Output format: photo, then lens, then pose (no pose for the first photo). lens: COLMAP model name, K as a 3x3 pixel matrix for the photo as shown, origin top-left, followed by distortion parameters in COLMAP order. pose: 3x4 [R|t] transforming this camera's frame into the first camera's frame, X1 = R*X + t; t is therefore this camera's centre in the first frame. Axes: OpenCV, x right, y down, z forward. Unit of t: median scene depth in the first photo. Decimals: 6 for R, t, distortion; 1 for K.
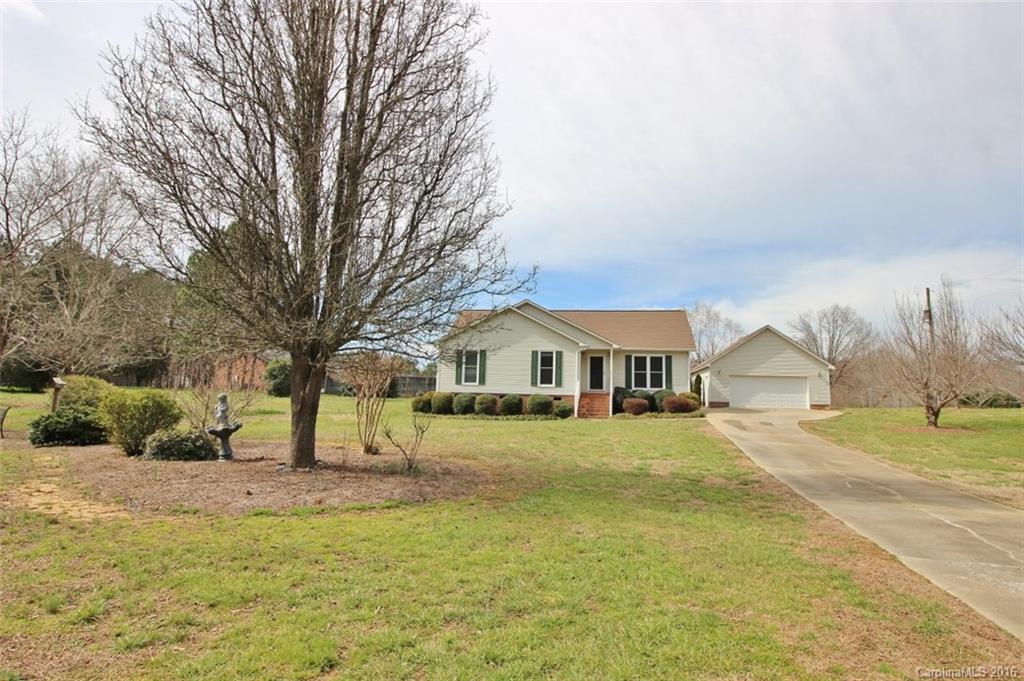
lens RADIAL K [[598.4, 0, 506.1], [0, 598.4, 336.4], [0, 0, 1]] dist [-0.000677, -0.000183]
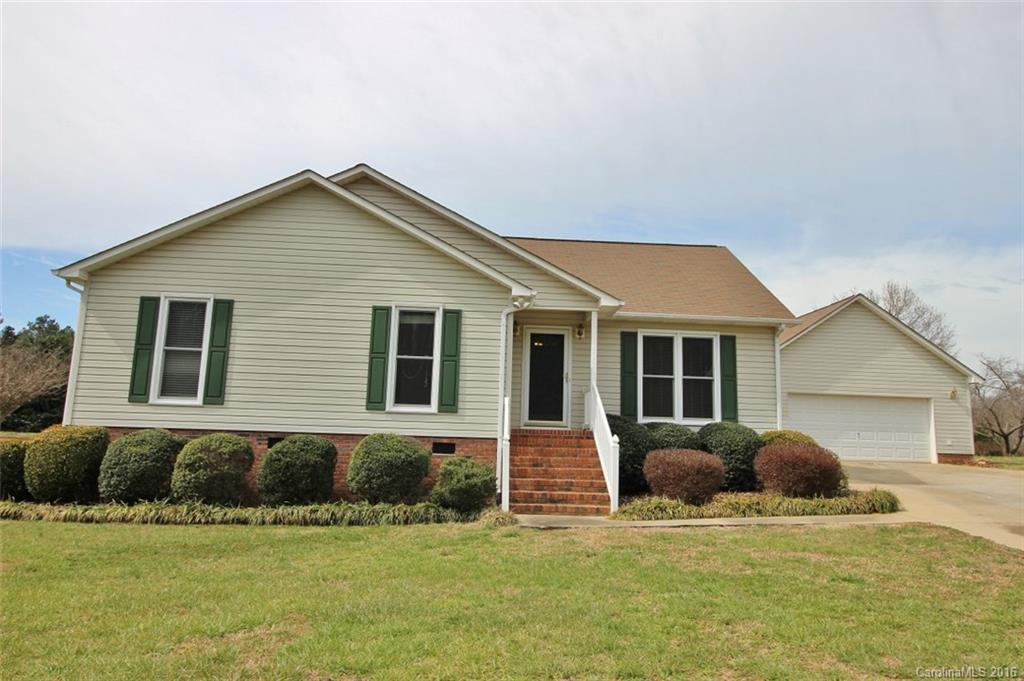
lens RADIAL K [[697.2, 0, 511.9], [0, 697.2, 335.5], [0, 0, 1]] dist [0.007998, 0.001935]
pose [[0.976521, 0.033430, 0.212814, 0.036559], [-0.027623, 0.999162, -0.030204, 0.050292], [-0.213645, 0.023616, 0.976626, 0.593340]]
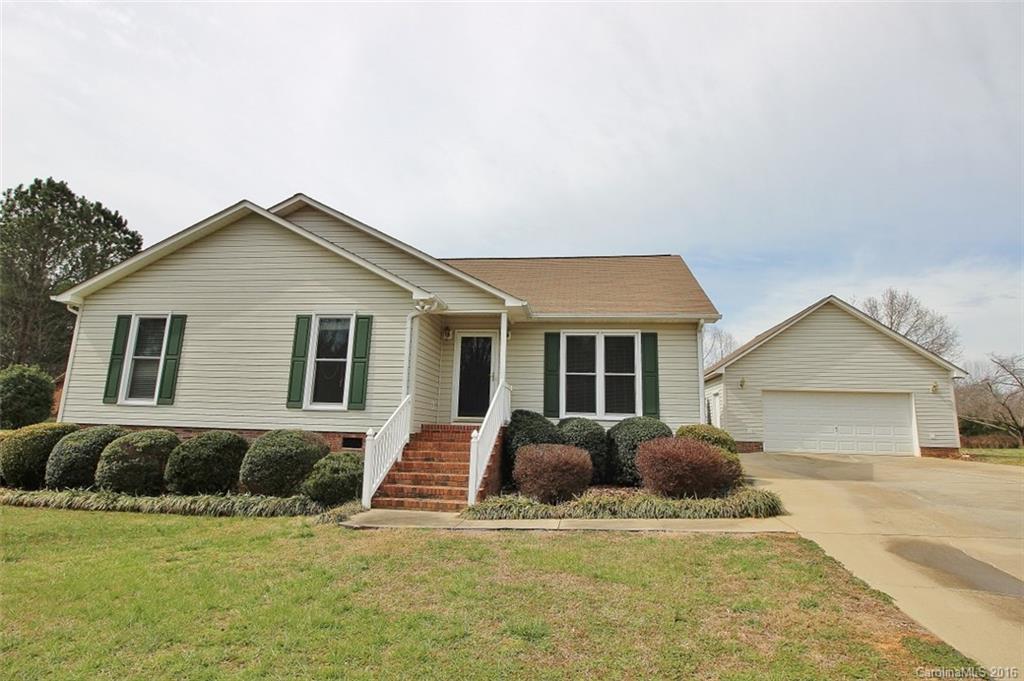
lens RADIAL K [[523.8, 0, 515.6], [0, 523.8, 336.3], [0, 0, 1]] dist [-0.005415, -0.003269]
pose [[0.999529, 0.005655, 0.030154, 0.173326], [-0.003704, 0.997919, -0.064367, 0.058202], [-0.030455, 0.064225, 0.997471, 0.661047]]
